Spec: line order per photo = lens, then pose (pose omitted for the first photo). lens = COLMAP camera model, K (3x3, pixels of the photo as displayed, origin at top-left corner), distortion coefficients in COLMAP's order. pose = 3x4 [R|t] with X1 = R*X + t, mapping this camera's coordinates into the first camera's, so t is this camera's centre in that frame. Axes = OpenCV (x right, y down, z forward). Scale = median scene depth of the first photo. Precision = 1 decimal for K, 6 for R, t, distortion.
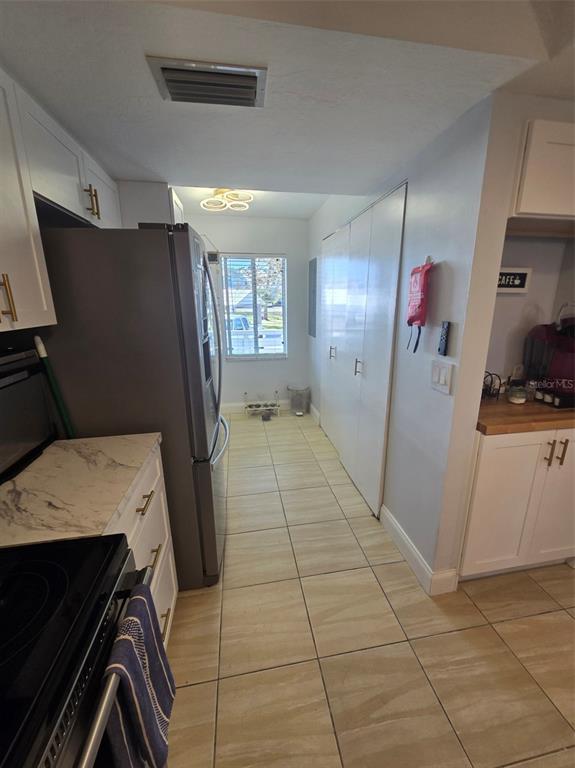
lens RADIAL K [[319.0, 0, 291.7], [0, 319.0, 383.1], [0, 0, 1]] dist [0.007441, 0.000129]
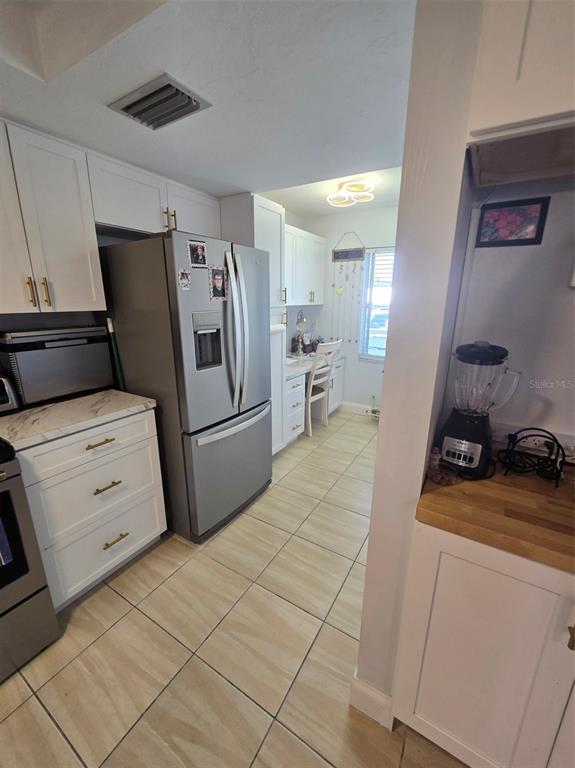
lens RADIAL K [[315.6, 0, 290.3], [0, 315.6, 383.3], [0, 0, 1]] dist [0.002899, 0.000691]
pose [[0.753010, 0.183594, -0.631878, 0.714739], [-0.178430, 0.981280, 0.072477, -0.088374], [0.633355, 0.058170, 0.771672, 0.346164]]
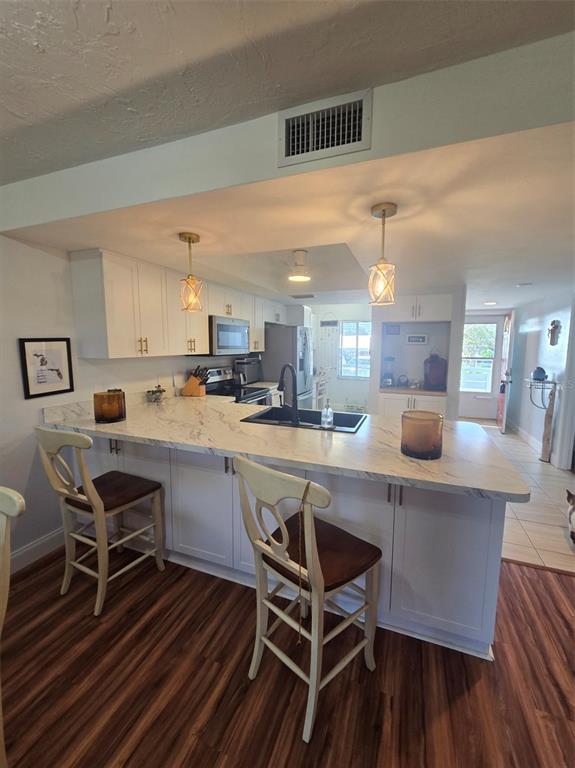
lens RADIAL K [[315.6, 0, 290.3], [0, 315.6, 383.3], [0, 0, 1]] dist [0.002899, 0.000691]
pose [[0.859094, 0.072287, -0.506688, 1.277025], [-0.138411, 0.985902, -0.094023, 0.436886], [0.492748, 0.150906, 0.856987, -1.750860]]
